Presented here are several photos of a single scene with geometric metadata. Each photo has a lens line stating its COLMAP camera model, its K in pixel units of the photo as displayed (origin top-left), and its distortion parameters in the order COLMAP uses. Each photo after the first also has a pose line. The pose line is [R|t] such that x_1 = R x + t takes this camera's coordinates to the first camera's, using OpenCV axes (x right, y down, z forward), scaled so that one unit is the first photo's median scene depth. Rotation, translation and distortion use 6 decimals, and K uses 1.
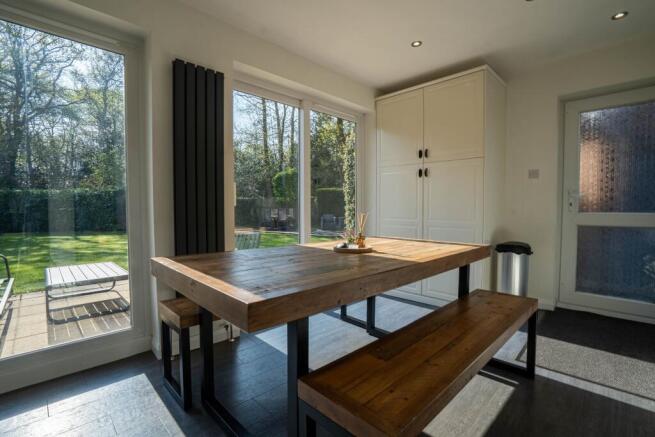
lens RADIAL K [[306.4, 0, 324.0], [0, 306.4, 215.8], [0, 0, 1]] dist [-0.071985, 0.026977]
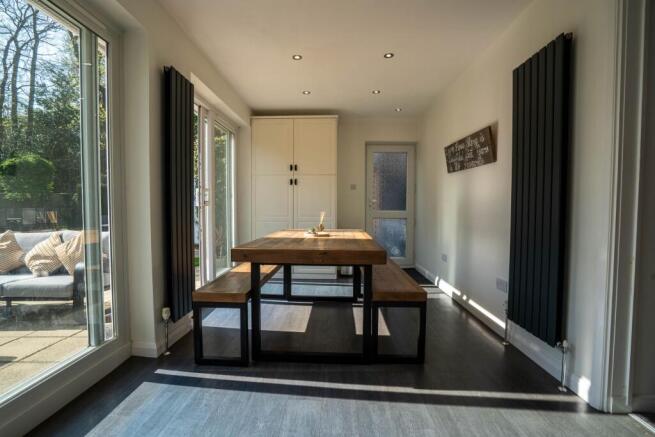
lens RADIAL K [[306.4, 0, 324.0], [0, 306.4, 215.8], [0, 0, 1]] dist [-0.071985, 0.026977]
pose [[0.724871, -0.014288, 0.688736, -0.558640], [0.013613, 0.999887, 0.006415, 0.003523], [-0.688750, 0.004726, 0.724984, -0.090511]]
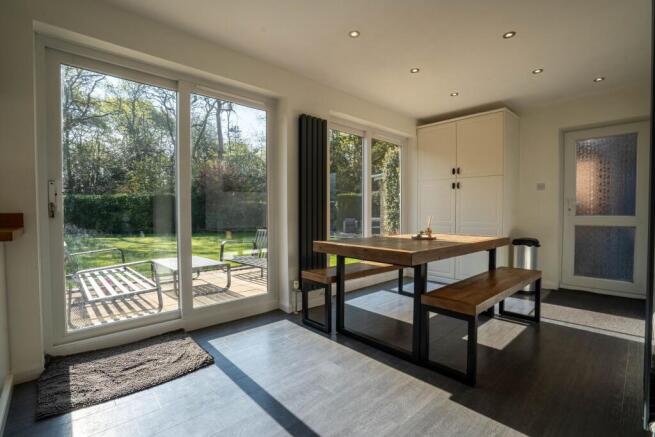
lens RADIAL K [[306.4, 0, 324.0], [0, 306.4, 215.8], [0, 0, 1]] dist [-0.071985, 0.026977]
pose [[0.999381, 0.001086, -0.035161, -0.219787], [-0.001589, 0.999897, -0.014256, 0.010499], [0.035142, 0.014303, 0.999280, -0.363378]]
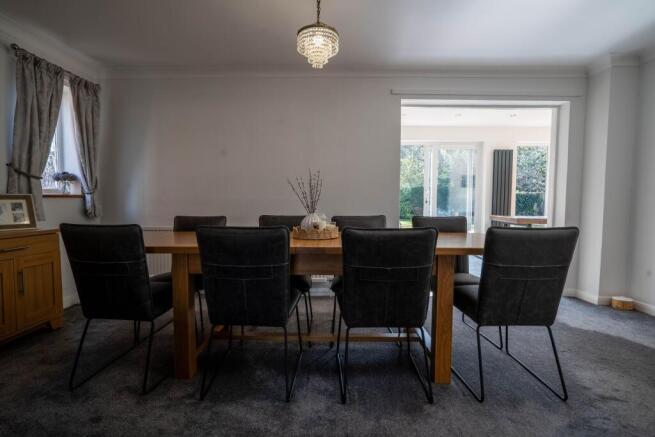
lens RADIAL K [[369.4, 0, 327.5], [0, 369.4, 218.5], [0, 0, 1]] dist [-0.000914, -0.000477]
pose [[0.726062, 0.044783, -0.686170, 0.489916], [-0.027719, 0.998972, 0.035867, 0.013490], [0.687070, -0.007021, 0.726557, -1.659846]]
